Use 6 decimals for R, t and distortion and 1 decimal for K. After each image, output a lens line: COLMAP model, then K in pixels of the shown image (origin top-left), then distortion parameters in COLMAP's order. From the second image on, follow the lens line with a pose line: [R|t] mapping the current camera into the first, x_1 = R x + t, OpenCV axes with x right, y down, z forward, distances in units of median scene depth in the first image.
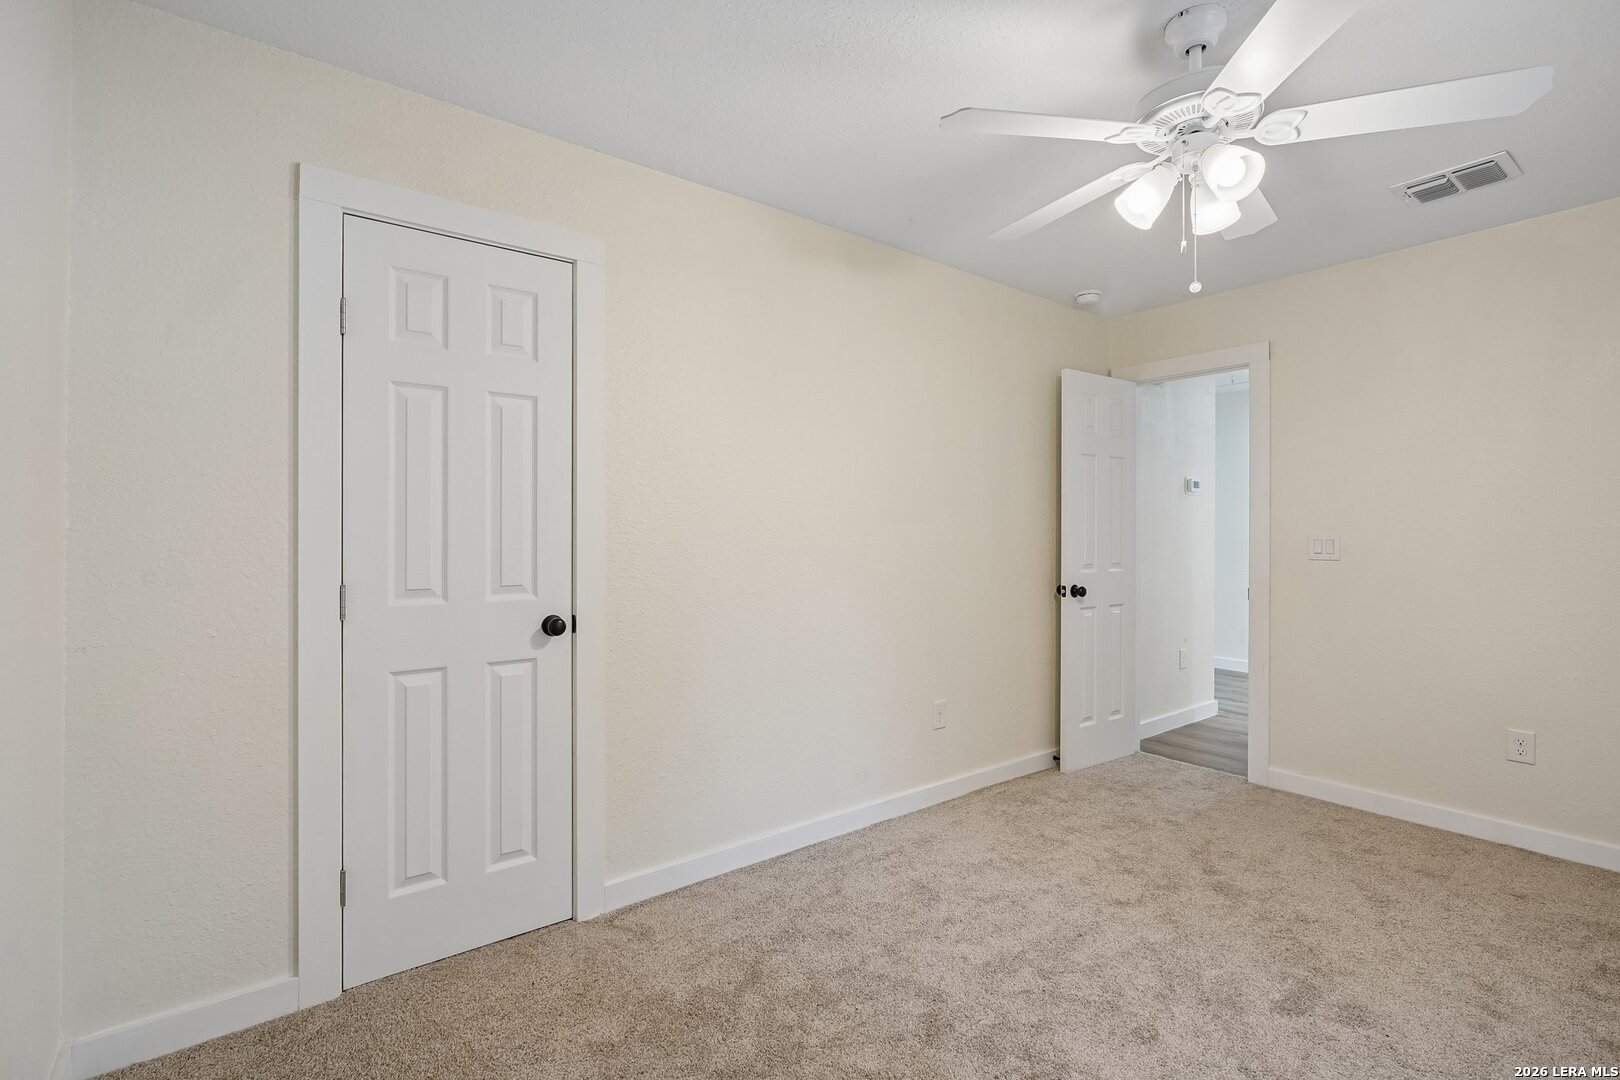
lens RADIAL K [[743.5, 0, 806.6], [0, 743.5, 528.6], [0, 0, 1]] dist [-0.017544, 0.005697]
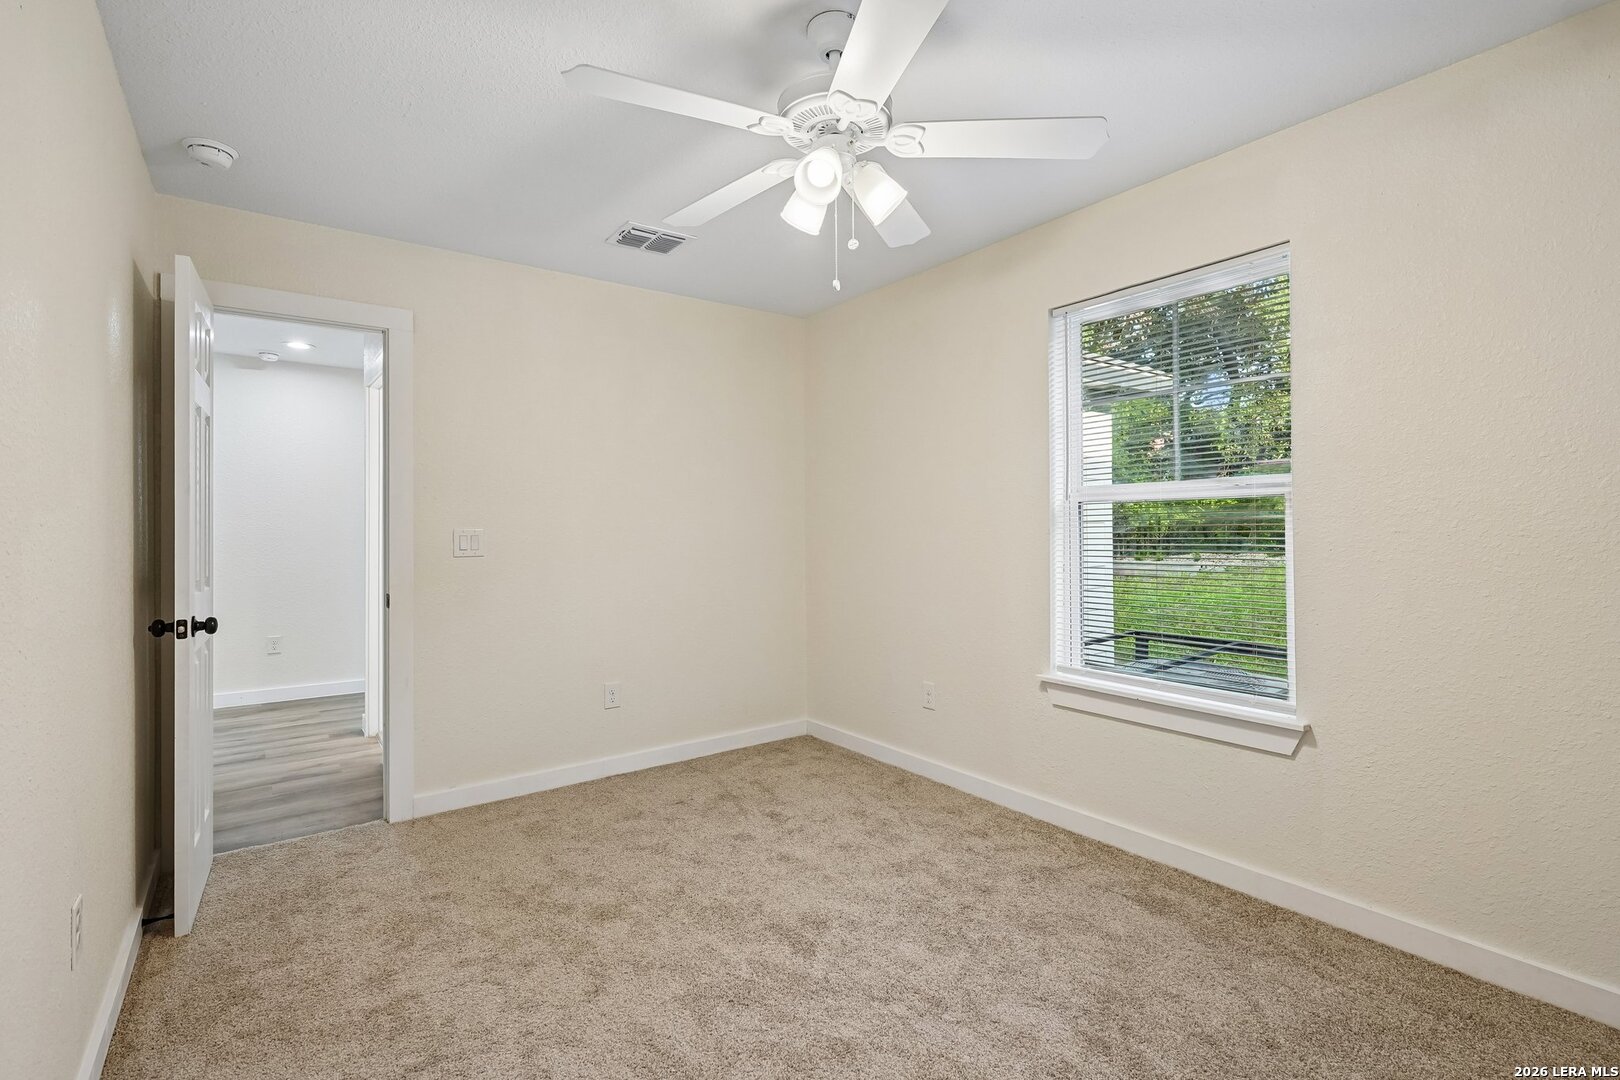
lens RADIAL K [[743.5, 0, 820.1], [0, 743.5, 527.8], [0, 0, 1]] dist [-0.017544, 0.005697]
pose [[0.005857, -0.001681, 0.999981, -0.301863], [0.002503, 0.999995, 0.001666, 0.005050], [-0.999980, 0.002493, 0.005861, 0.616708]]
